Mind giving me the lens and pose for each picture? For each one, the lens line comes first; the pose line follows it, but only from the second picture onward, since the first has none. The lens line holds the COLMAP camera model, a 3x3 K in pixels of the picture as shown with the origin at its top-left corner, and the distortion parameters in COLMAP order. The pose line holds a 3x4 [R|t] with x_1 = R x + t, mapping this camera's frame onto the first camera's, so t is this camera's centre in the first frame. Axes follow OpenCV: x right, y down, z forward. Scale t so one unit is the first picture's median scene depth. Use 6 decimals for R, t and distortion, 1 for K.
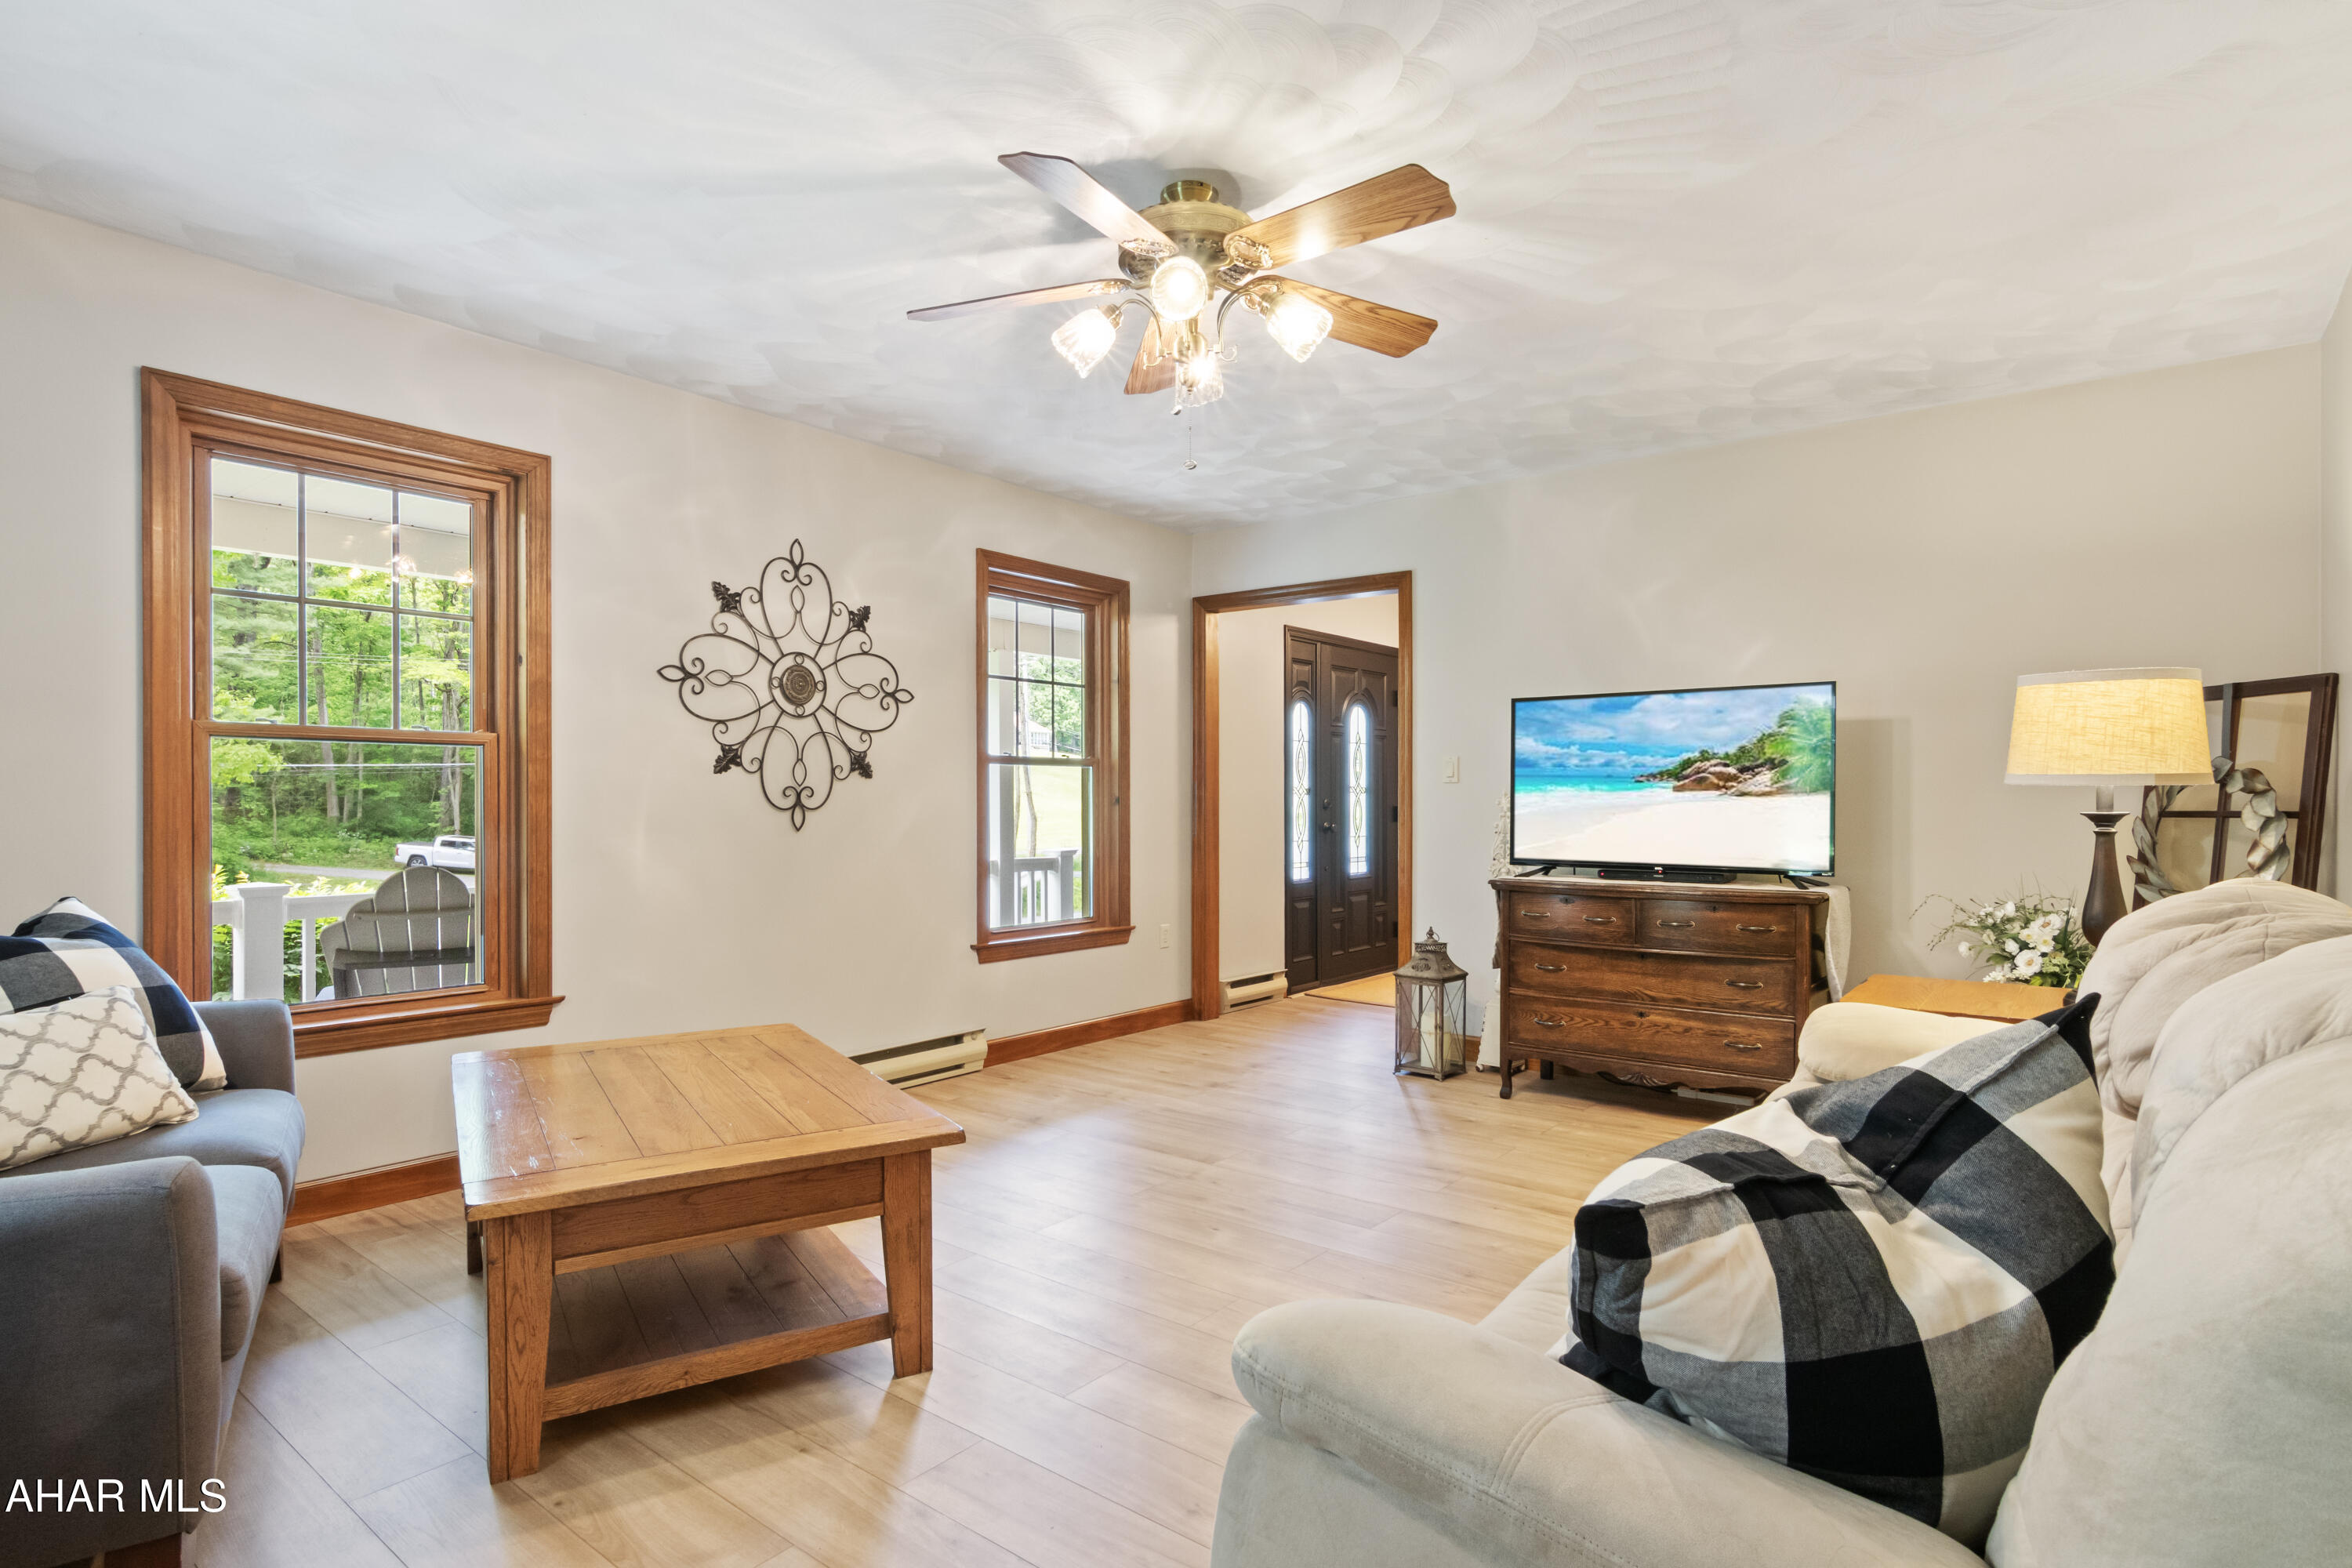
lens RADIAL K [[1220.8, 0, 1167.4], [0, 1220.8, 818.6], [0, 0, 1]] dist [-0.000907, -0.000467]
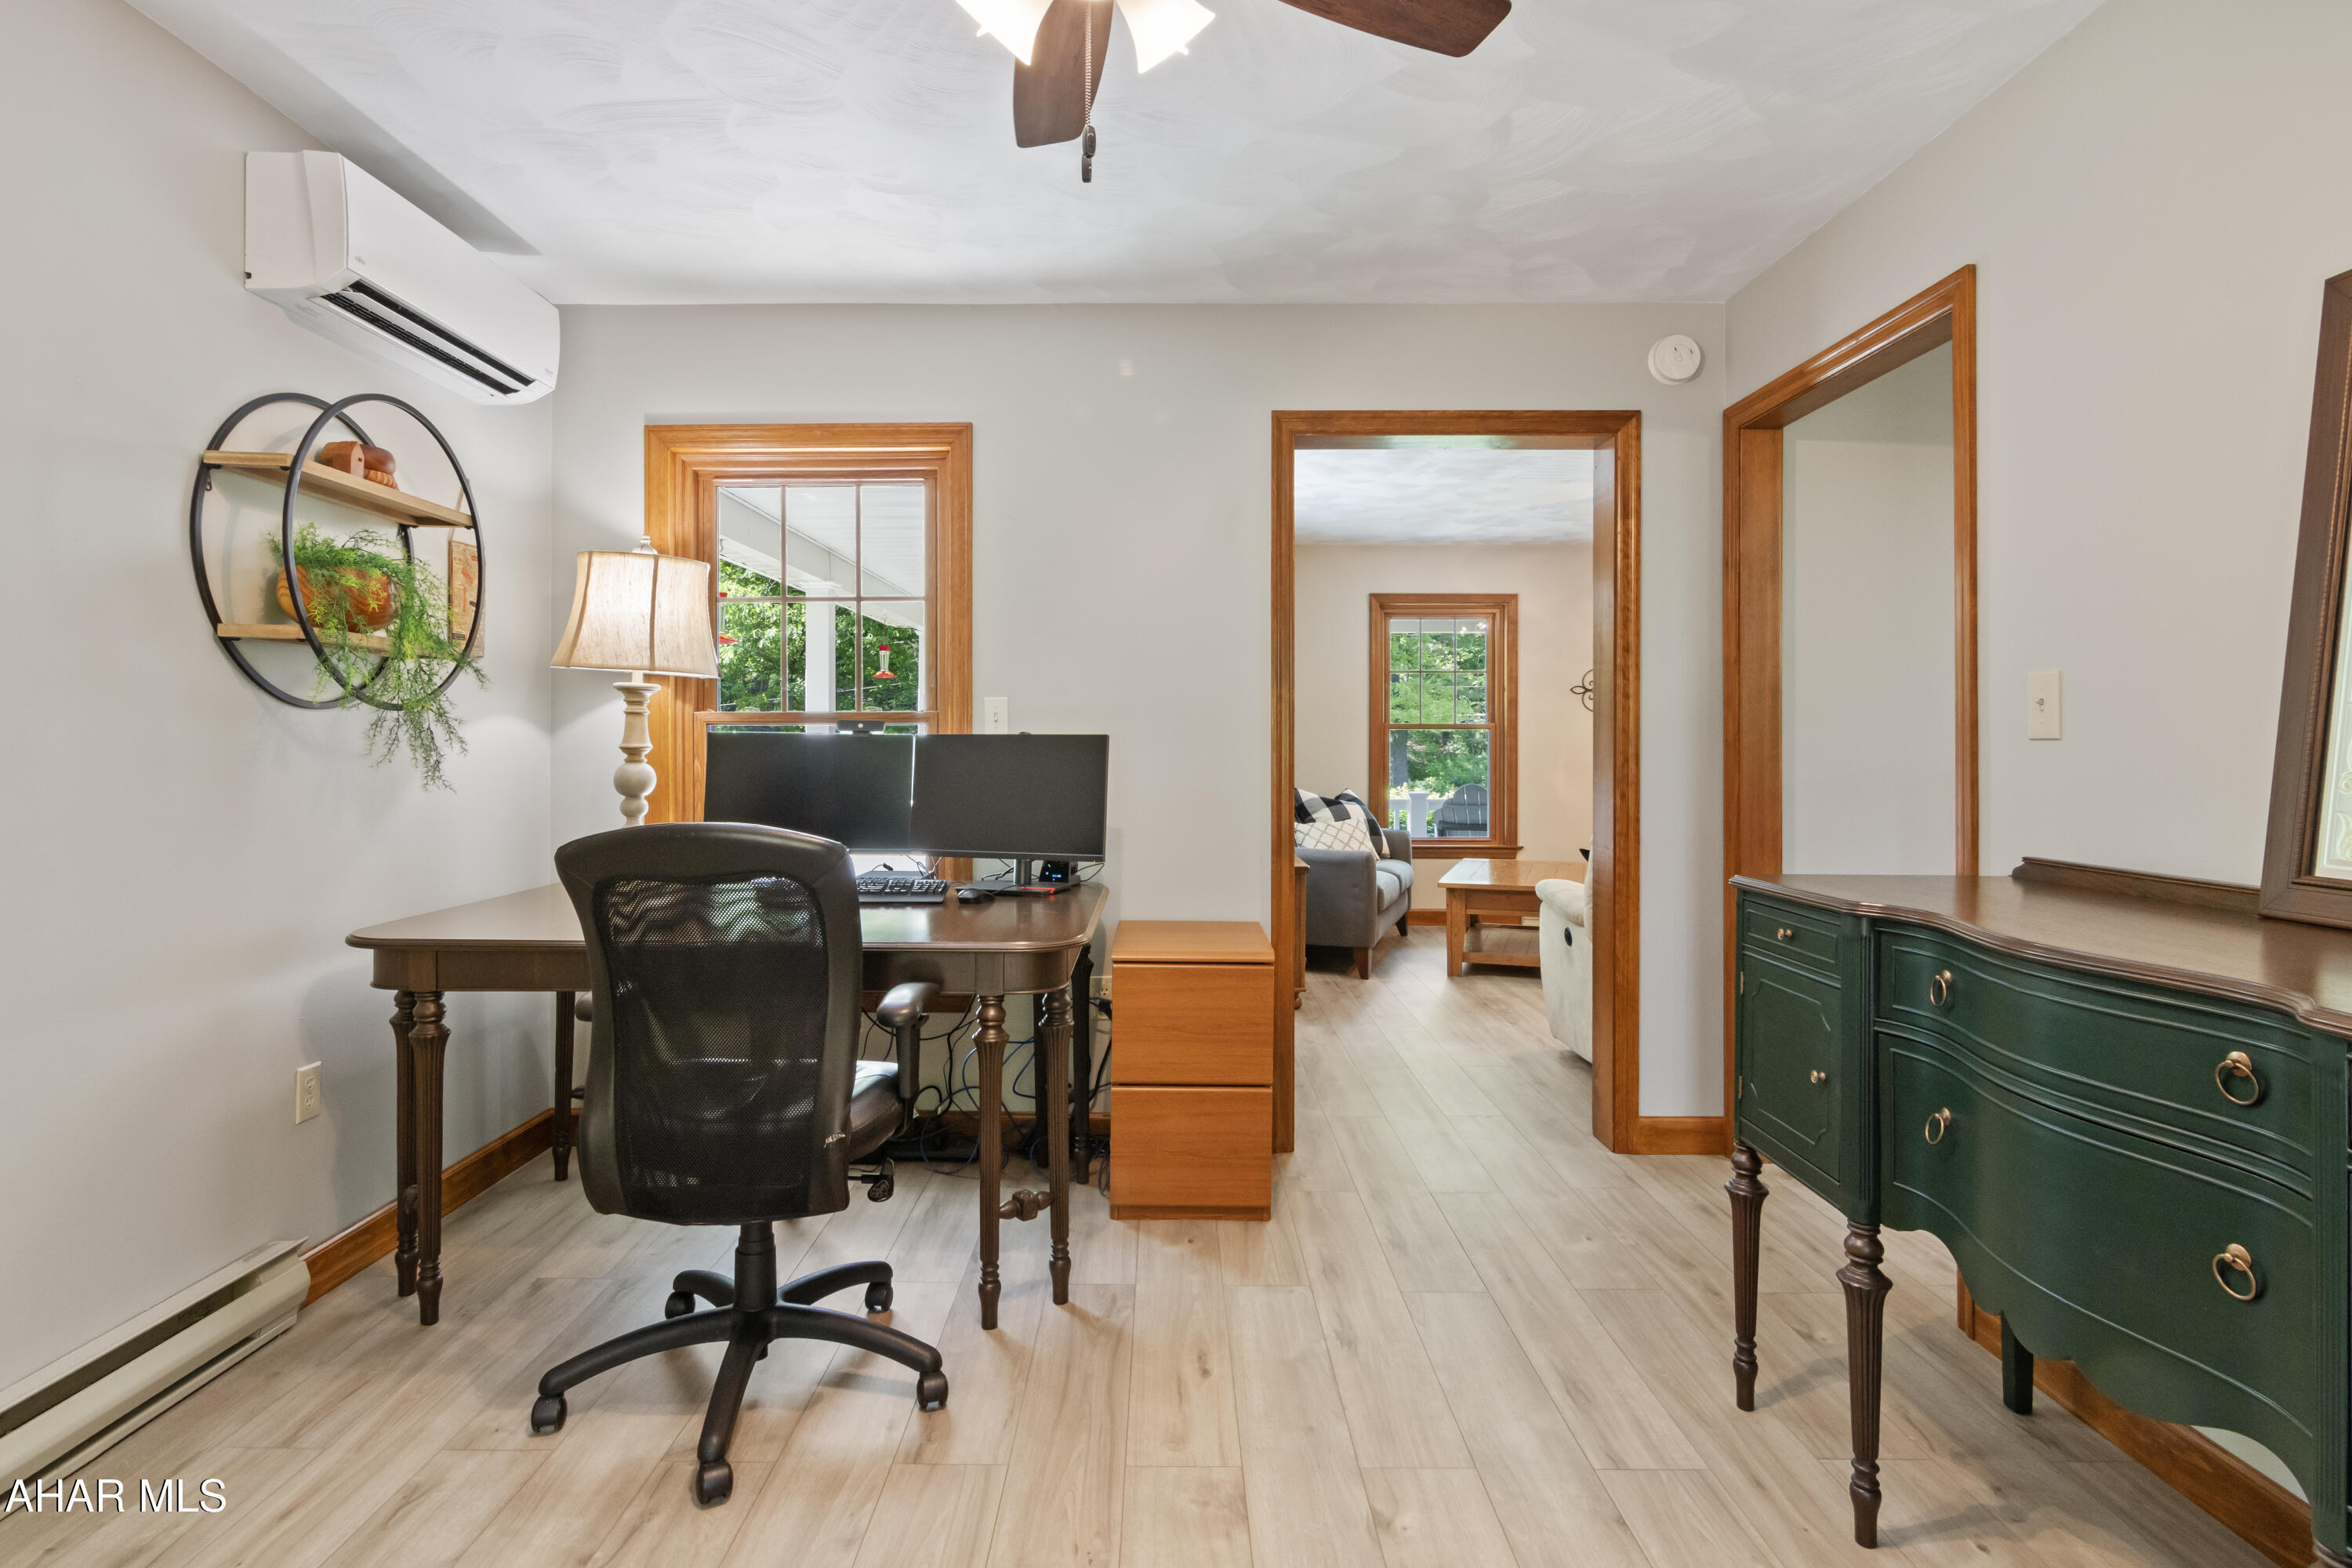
lens RADIAL K [[1190.7, 0, 1166.1], [0, 1190.7, 757.6], [0, 0, 1]] dist [-0.002030, -0.000890]
pose [[0.634486, 0.002078, -0.772932, 0.994539], [-0.004685, 0.999988, -0.001157, -0.004153], [0.772920, 0.004355, 0.634488, -1.109415]]
